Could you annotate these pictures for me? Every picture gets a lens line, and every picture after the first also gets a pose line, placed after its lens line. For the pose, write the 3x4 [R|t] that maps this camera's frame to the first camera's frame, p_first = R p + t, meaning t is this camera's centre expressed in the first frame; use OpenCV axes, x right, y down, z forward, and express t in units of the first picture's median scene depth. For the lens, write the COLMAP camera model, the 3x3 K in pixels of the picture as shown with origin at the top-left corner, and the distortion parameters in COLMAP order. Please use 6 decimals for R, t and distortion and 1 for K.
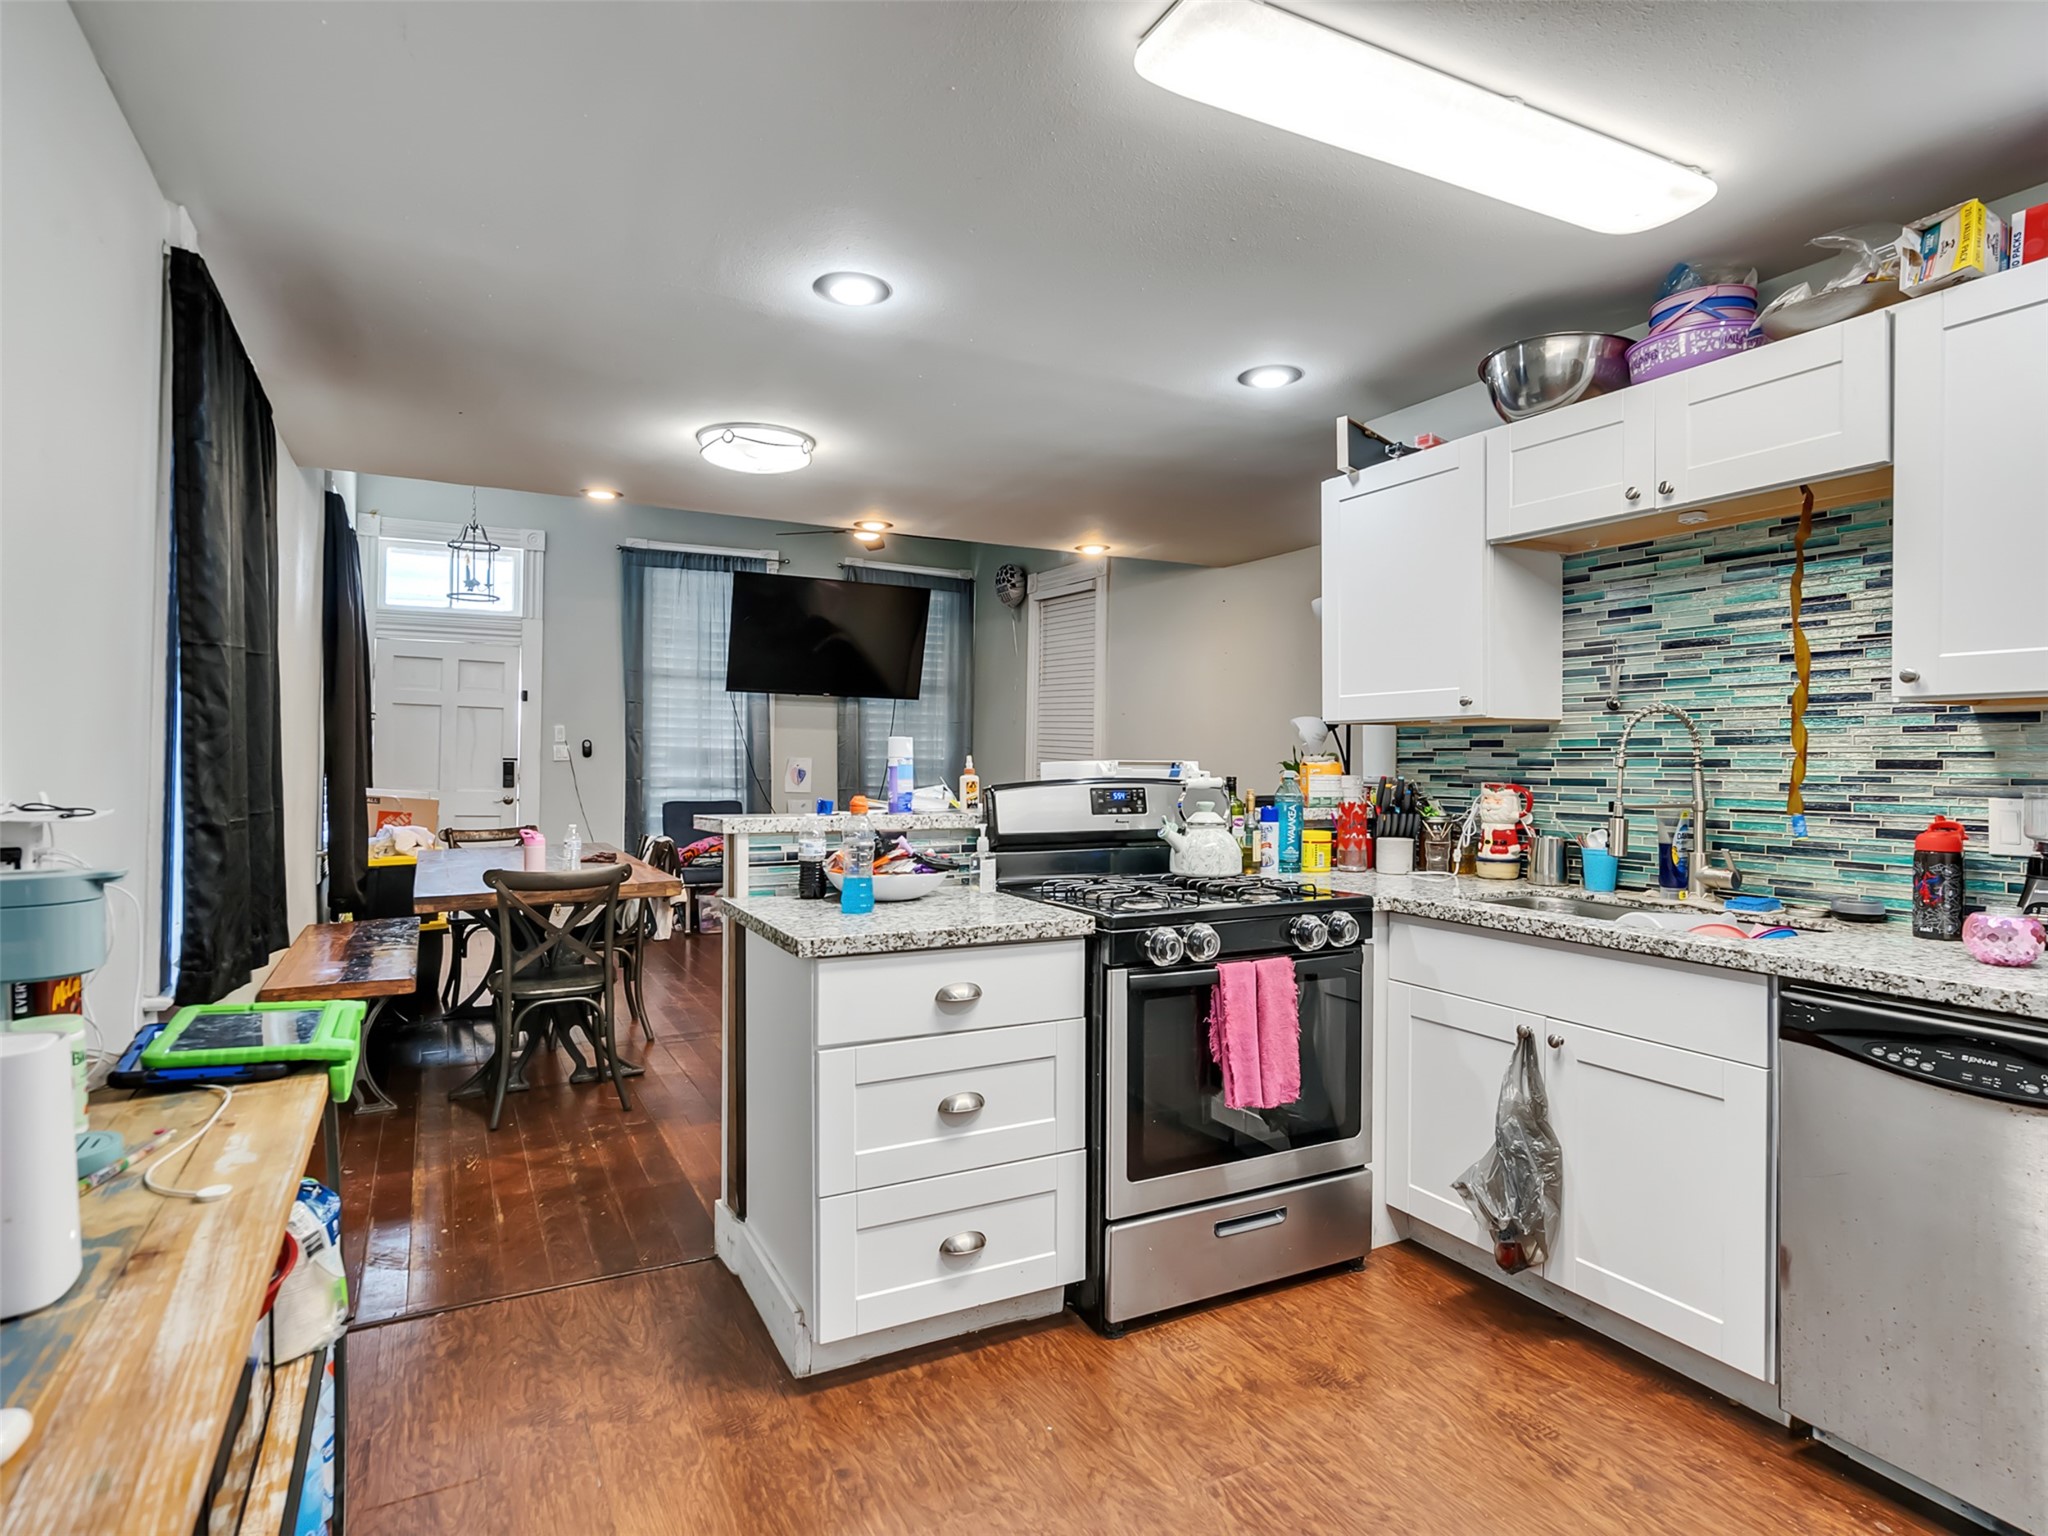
lens RADIAL K [[1112.2, 0, 1011.0], [0, 1112.2, 774.2], [0, 0, 1]] dist [-0.000112, -0.000675]
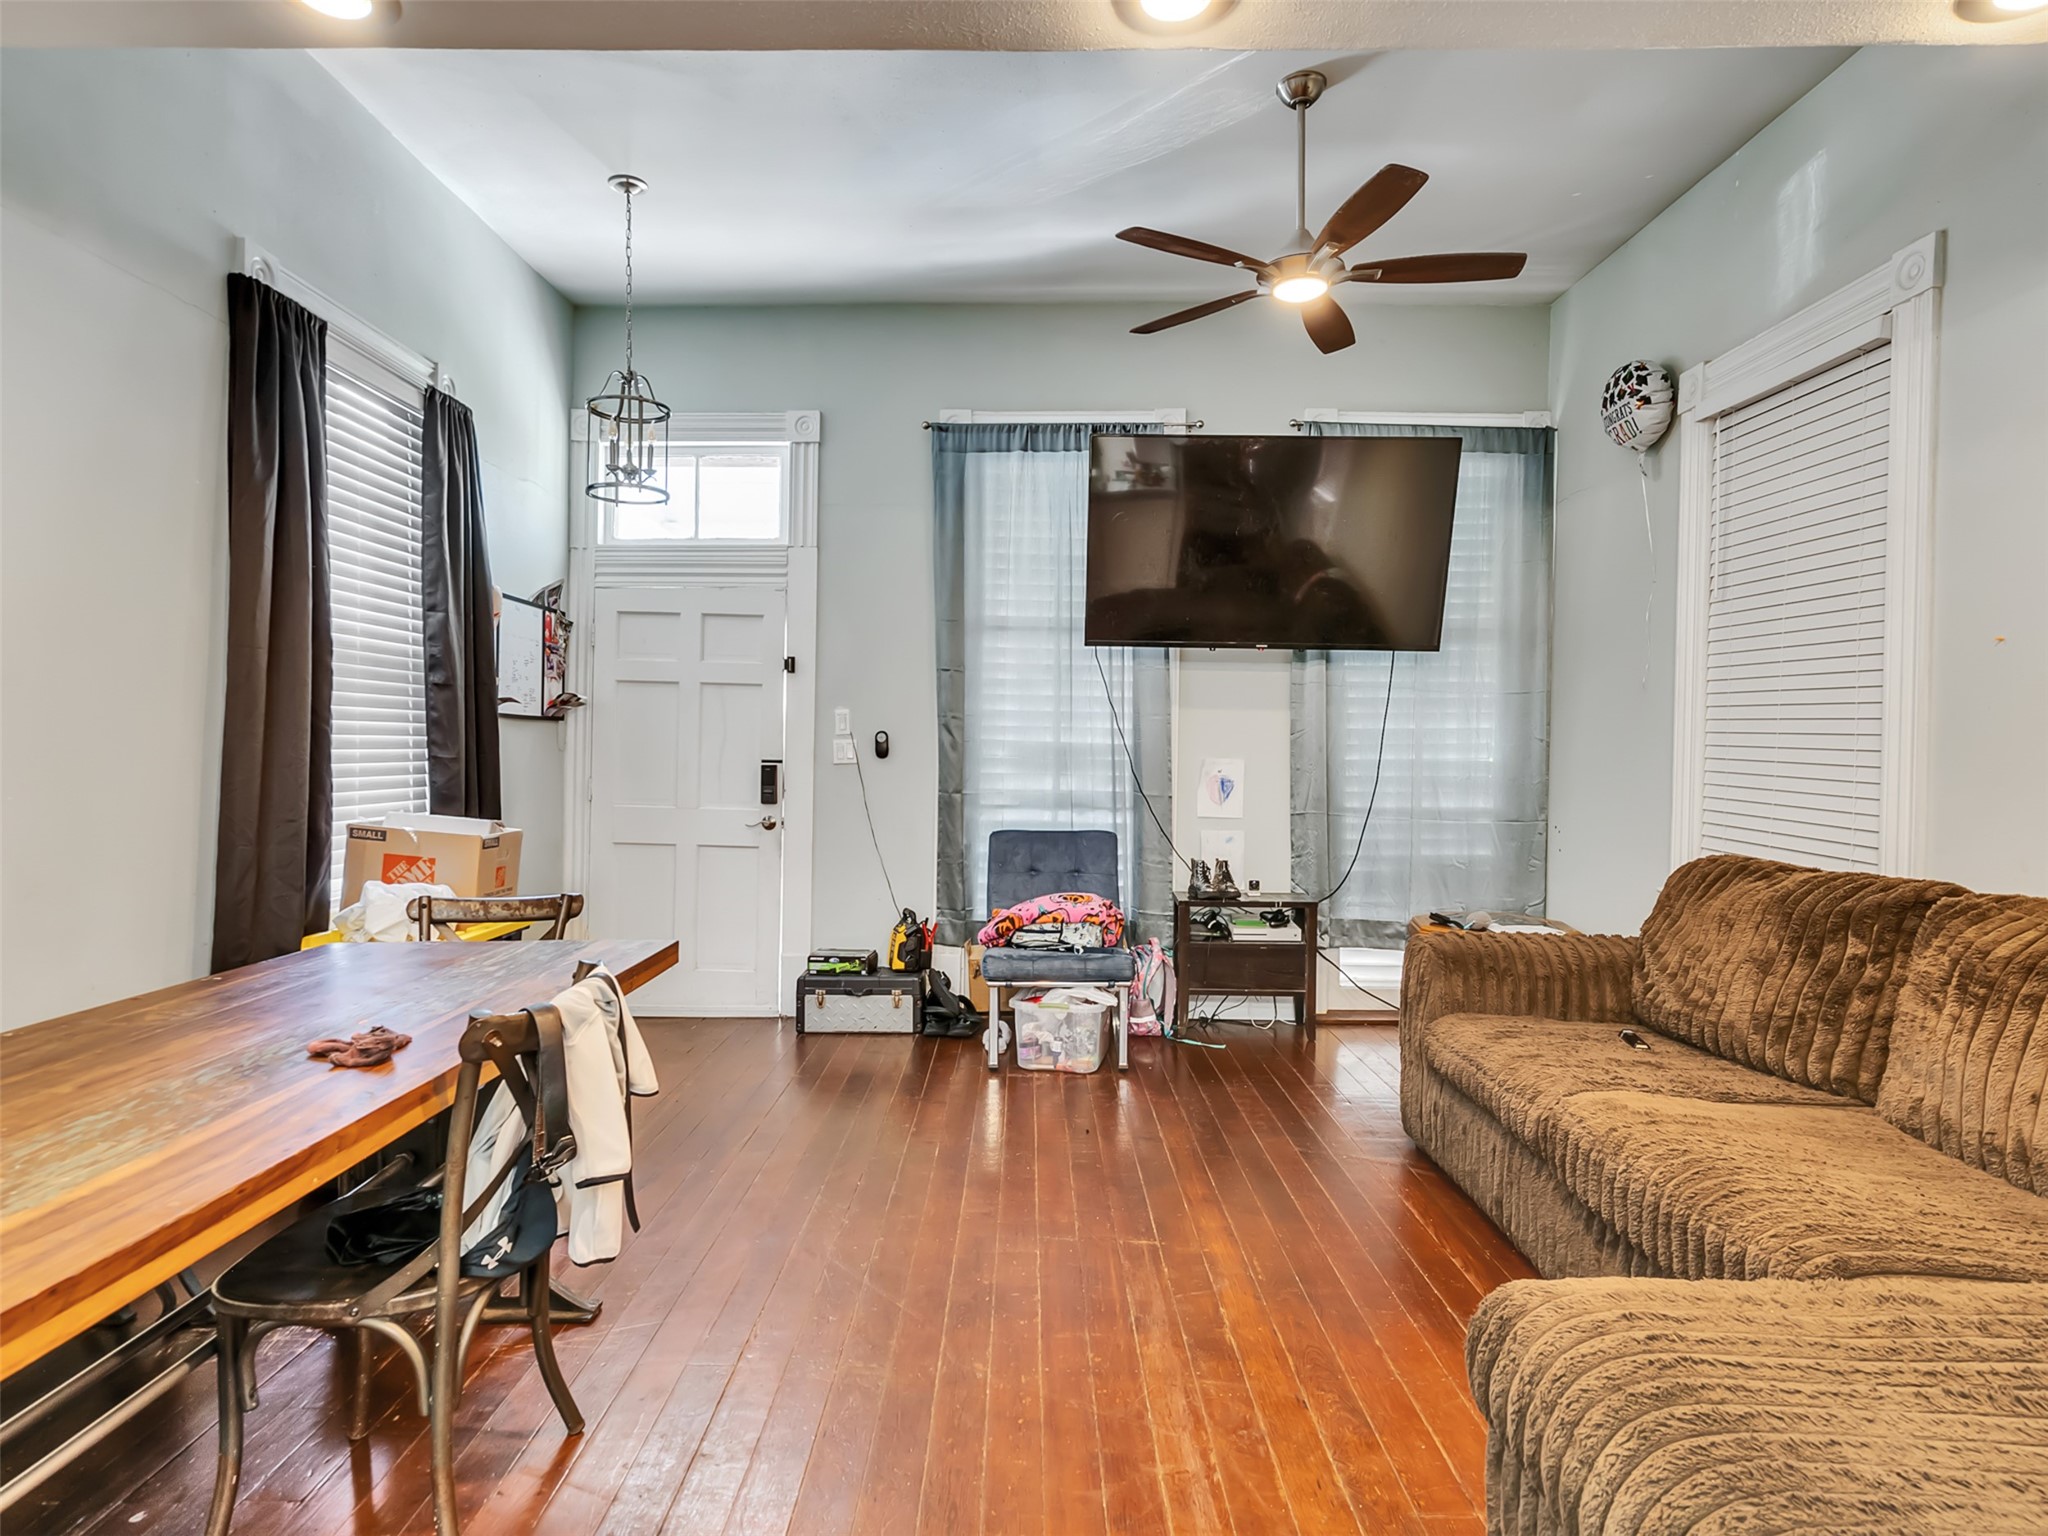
lens RADIAL K [[1112.2, 0, 1011.0], [0, 1112.2, 774.2], [0, 0, 1]] dist [-0.000112, -0.000675]
pose [[0.883469, 0.009647, -0.468390, -0.012965], [-0.006168, 0.999941, 0.008960, -0.011785], [0.468449, -0.005027, 0.883476, 0.448010]]
